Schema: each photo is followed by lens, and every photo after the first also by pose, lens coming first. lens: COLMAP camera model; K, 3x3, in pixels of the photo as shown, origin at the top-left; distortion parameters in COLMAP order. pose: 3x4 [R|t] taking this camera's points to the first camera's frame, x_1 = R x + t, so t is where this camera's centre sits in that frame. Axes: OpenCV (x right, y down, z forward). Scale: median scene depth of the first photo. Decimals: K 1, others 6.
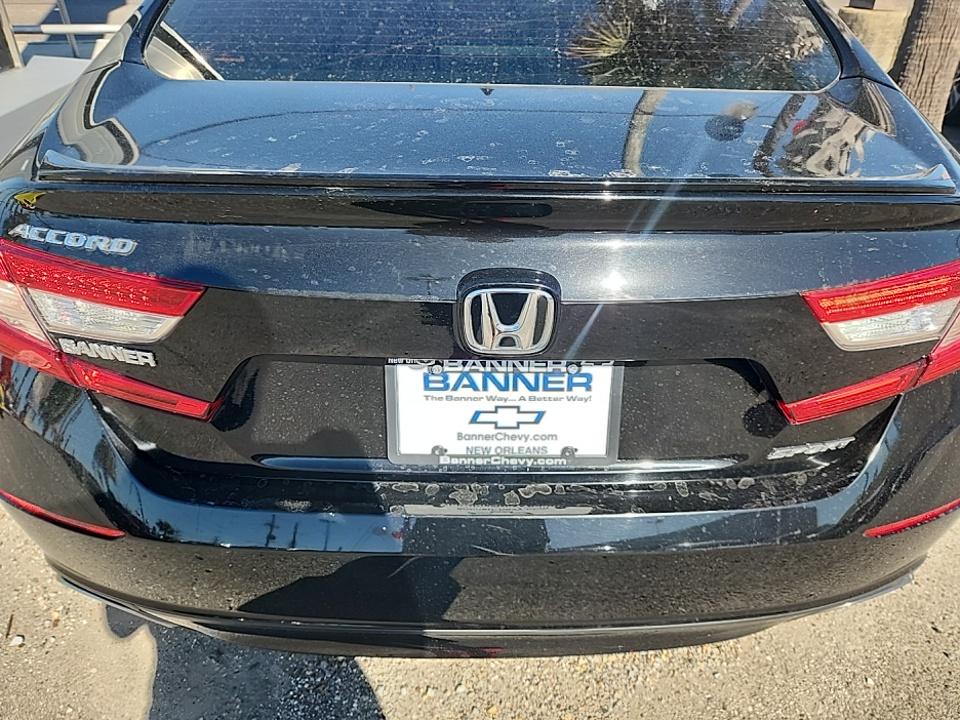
lens RADIAL K [[646.7, 0, 503.5], [0, 646.7, 358.6], [0, 0, 1]] dist [0.043348, -0.038856]
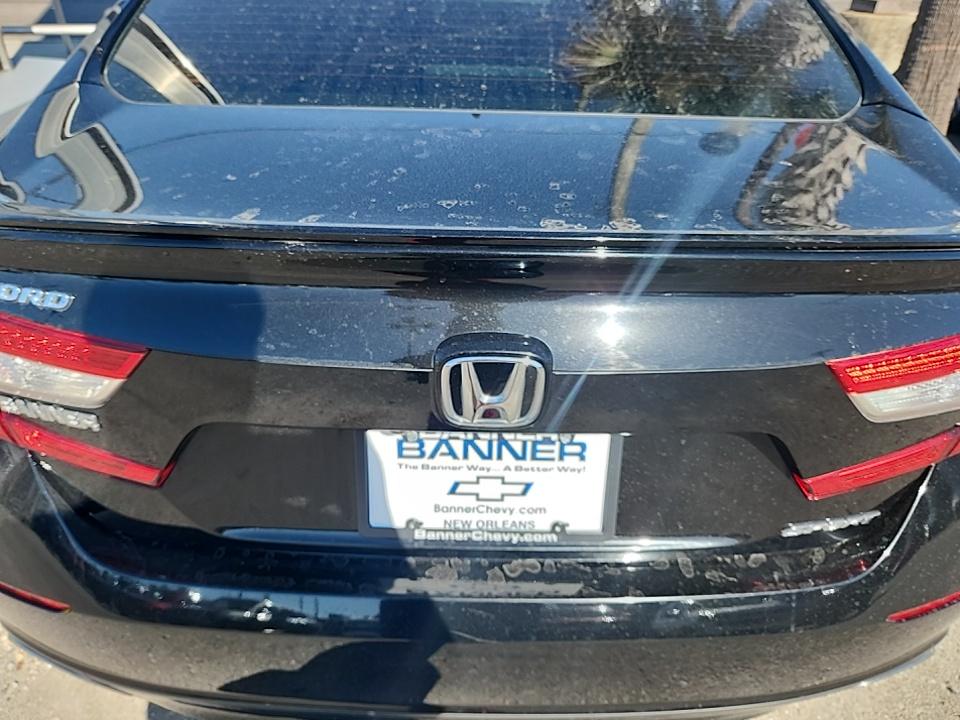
lens RADIAL K [[646.7, 0, 489.1], [0, 646.7, 365.4], [0, 0, 1]] dist [0.043348, -0.038856]
pose [[0.999920, 0.008844, -0.009036, 0.009201], [-0.008777, 0.999934, 0.007350, -0.083264], [0.009100, -0.007270, 0.999932, 0.102285]]
